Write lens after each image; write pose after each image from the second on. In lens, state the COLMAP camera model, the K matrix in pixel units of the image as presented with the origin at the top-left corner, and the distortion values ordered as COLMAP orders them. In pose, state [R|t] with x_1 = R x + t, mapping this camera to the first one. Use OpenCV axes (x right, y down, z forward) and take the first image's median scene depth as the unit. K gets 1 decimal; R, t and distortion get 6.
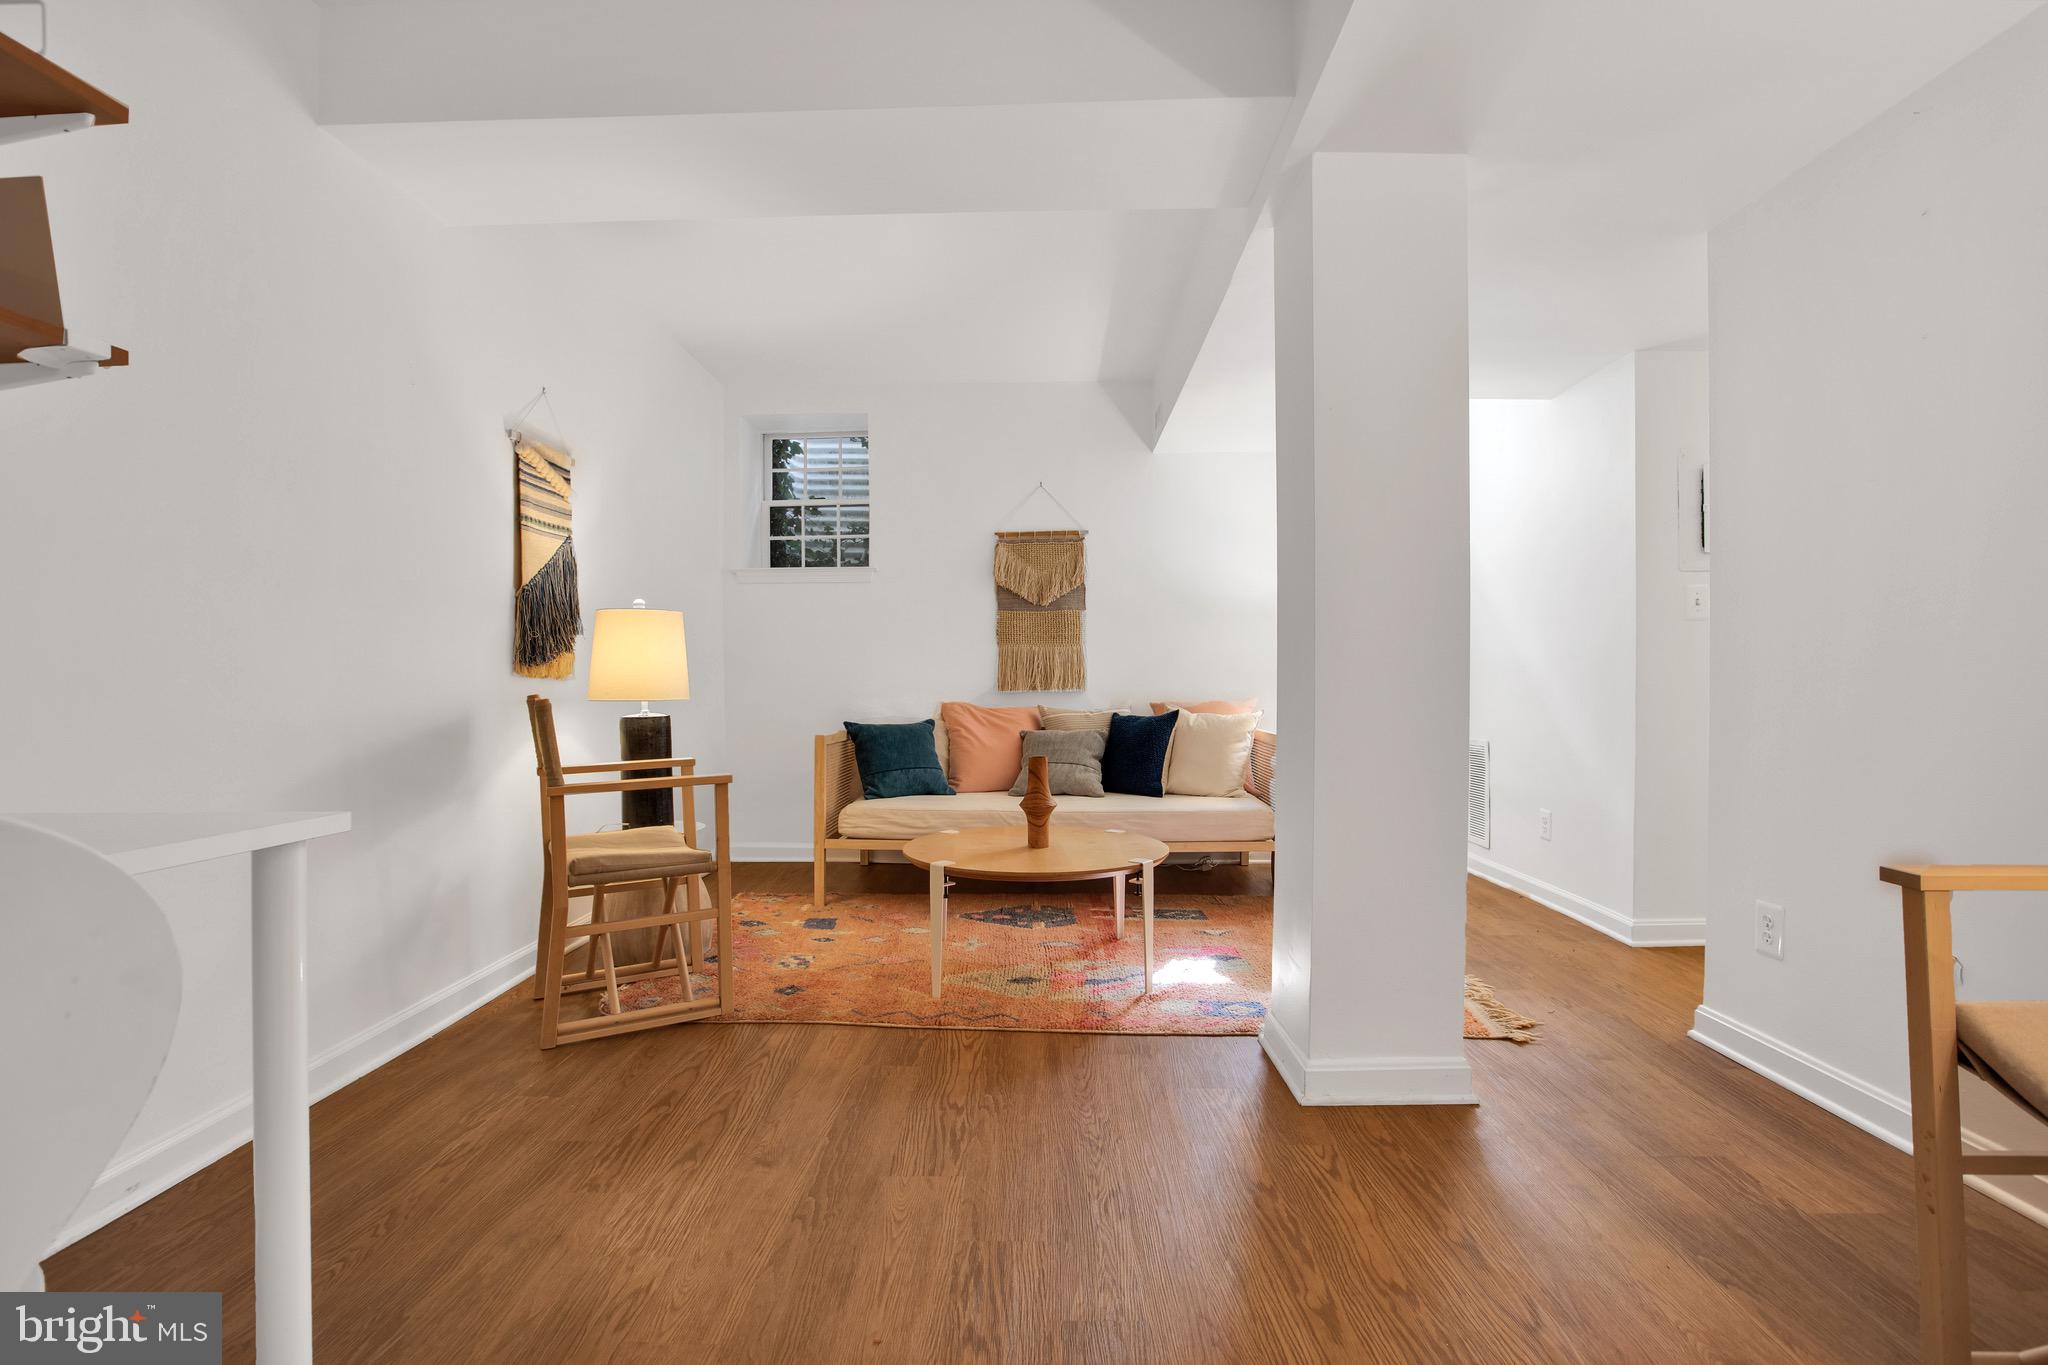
lens RADIAL K [[965.6, 0, 1032.7], [0, 965.6, 688.9], [0, 0, 1]] dist [-0.051161, 0.018381]
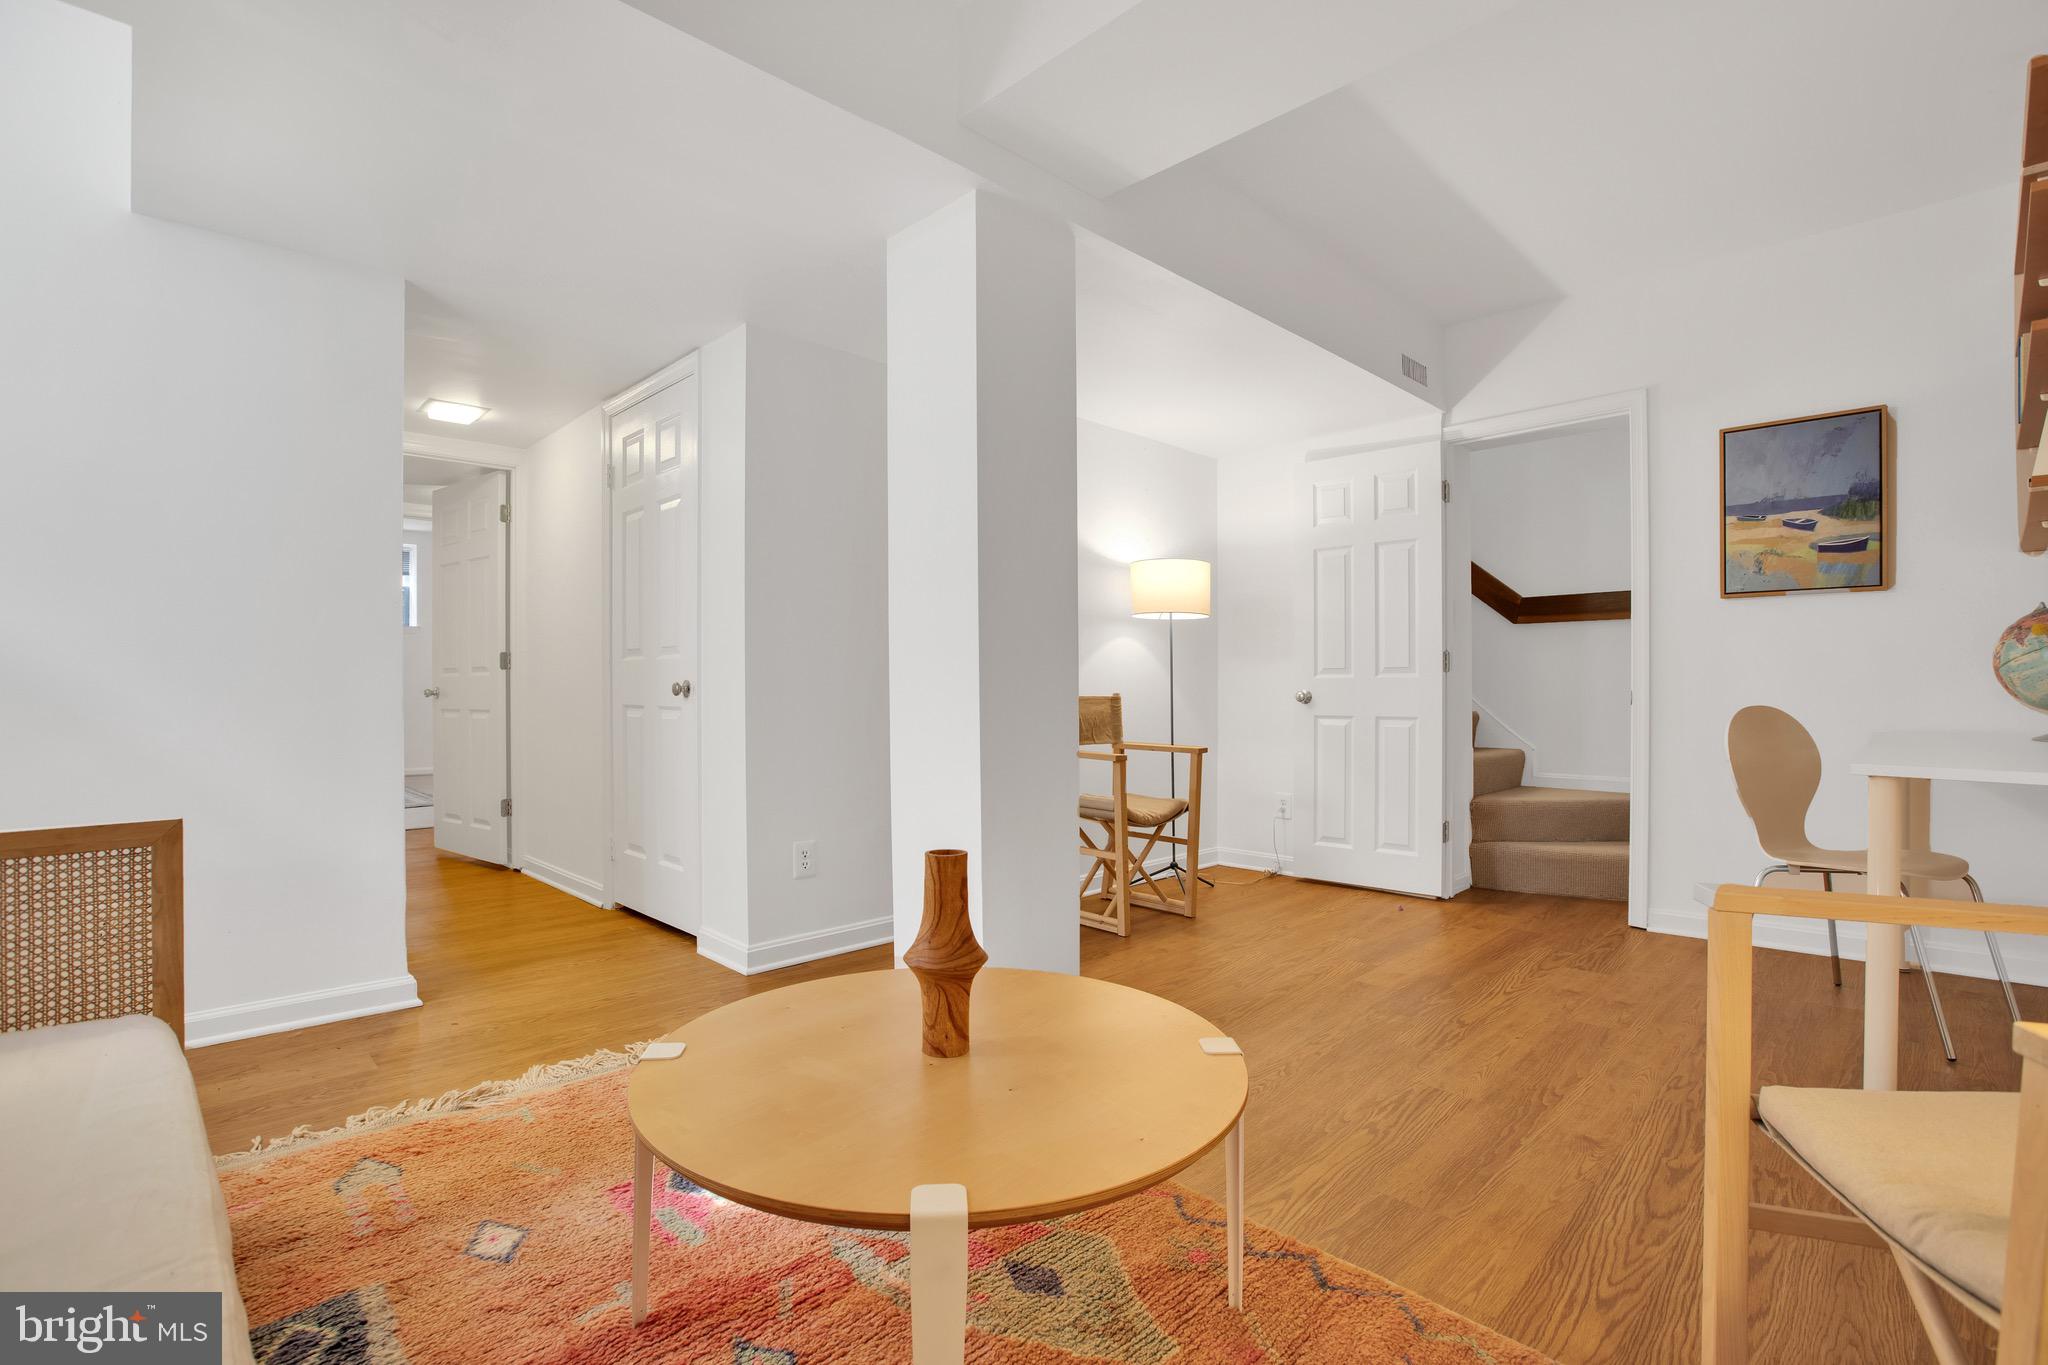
lens RADIAL K [[965.6, 0, 1015.4], [0, 965.6, 684.1], [0, 0, 1]] dist [-0.051161, 0.018381]
pose [[-0.715201, -0.000959, 0.698918, -0.327125], [0.003546, 0.999981, 0.005000, -0.009804], [-0.698910, 0.006054, -0.715184, 1.288797]]
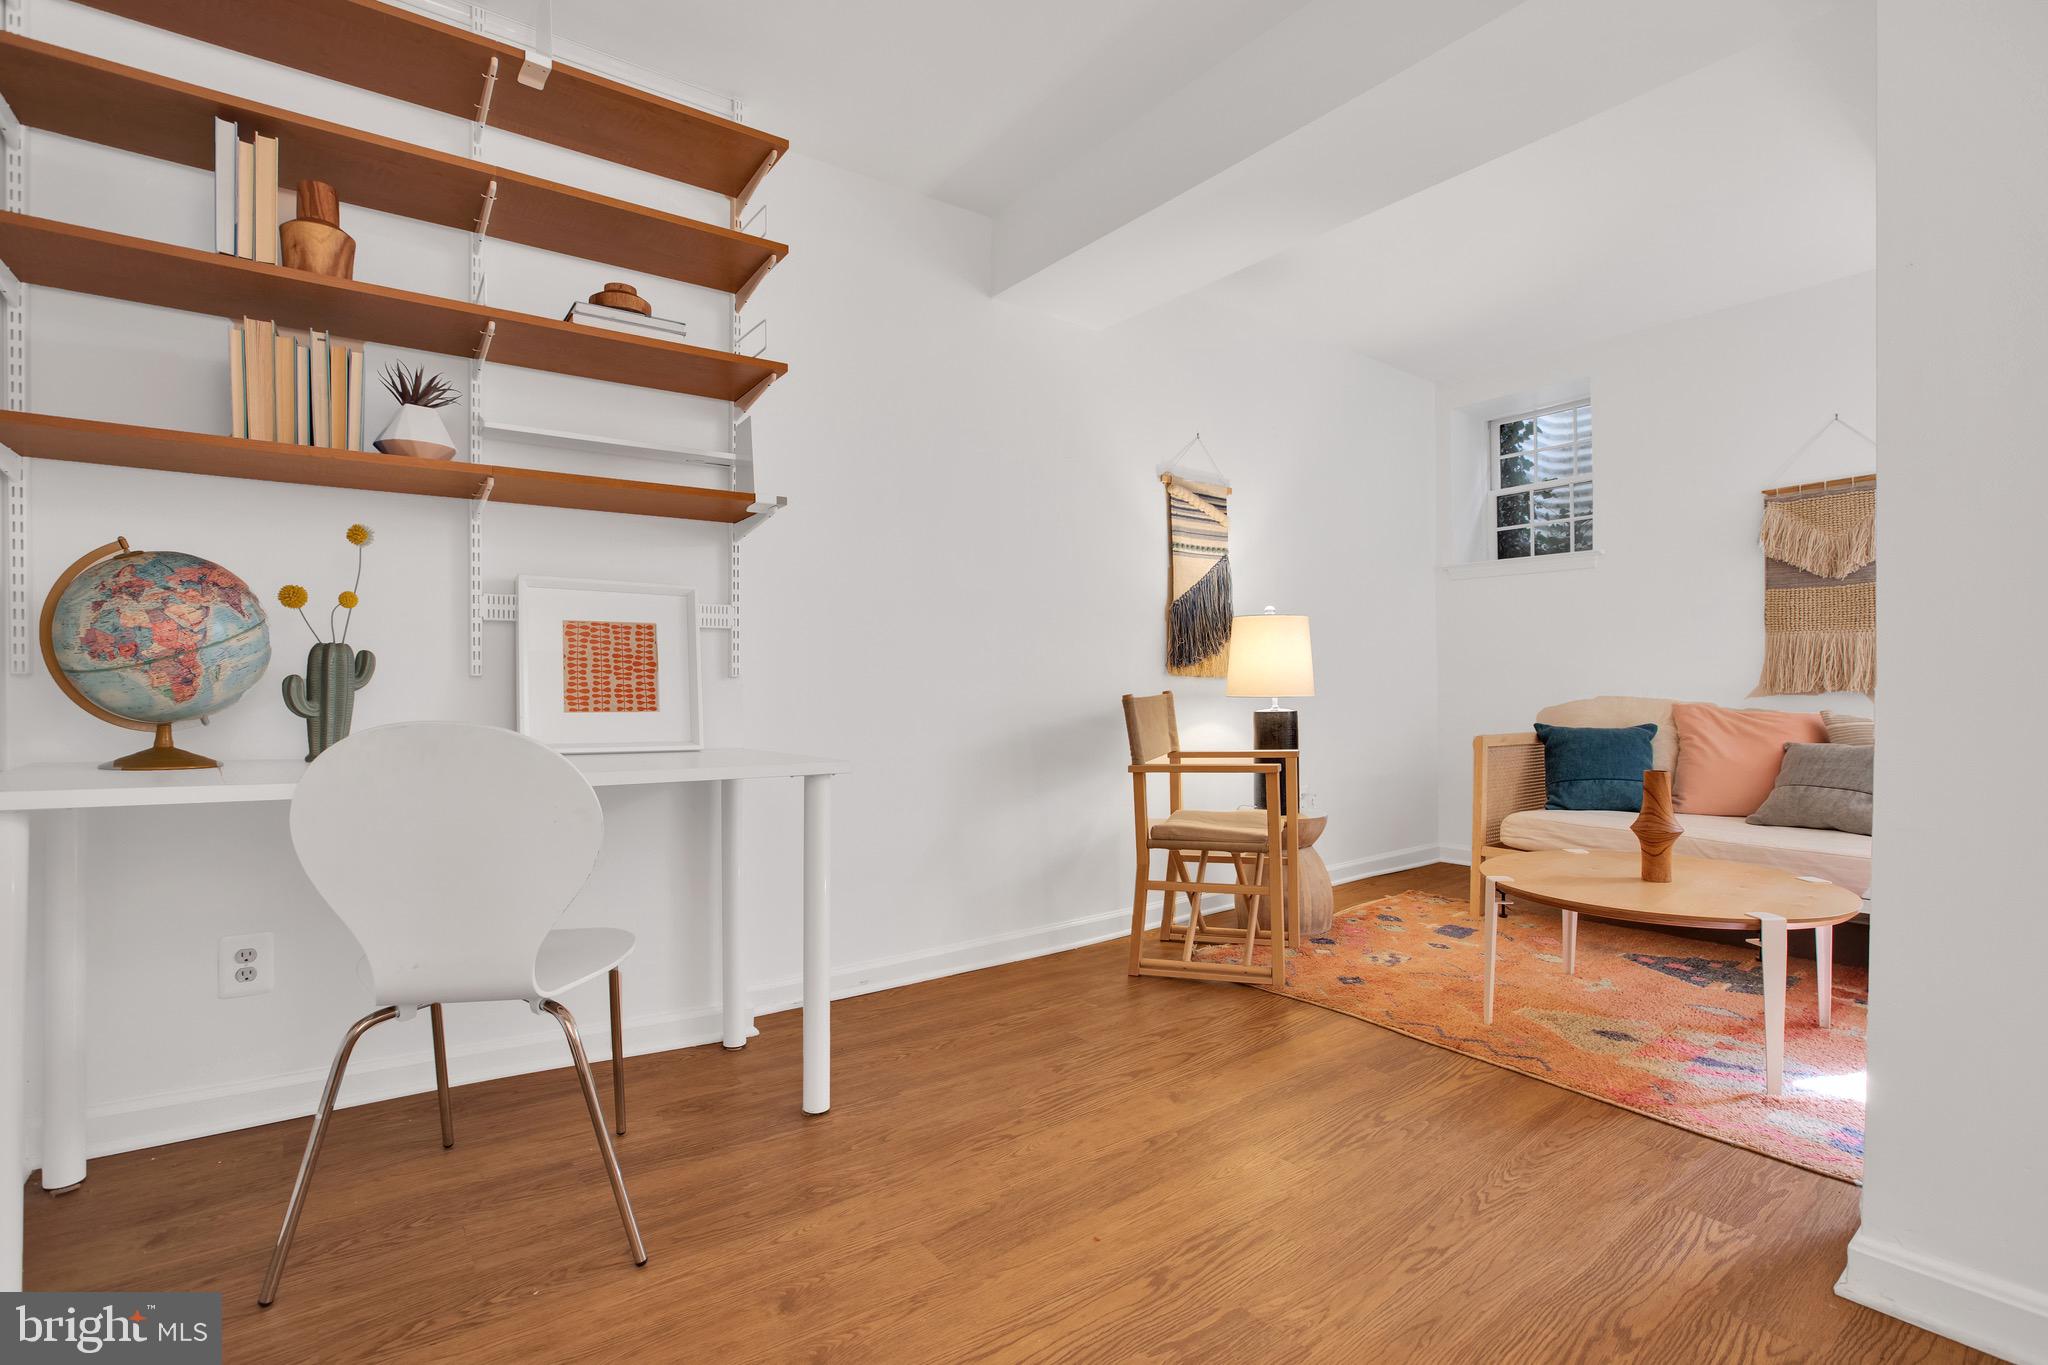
lens RADIAL K [[965.6, 0, 1022.8], [0, 965.6, 679.0], [0, 0, 1]] dist [-0.051161, 0.018381]
pose [[0.623155, -0.002057, -0.782096, 0.298243], [-0.005326, 0.999962, -0.006874, 0.000833], [0.782080, 0.008449, 0.623120, 0.078169]]
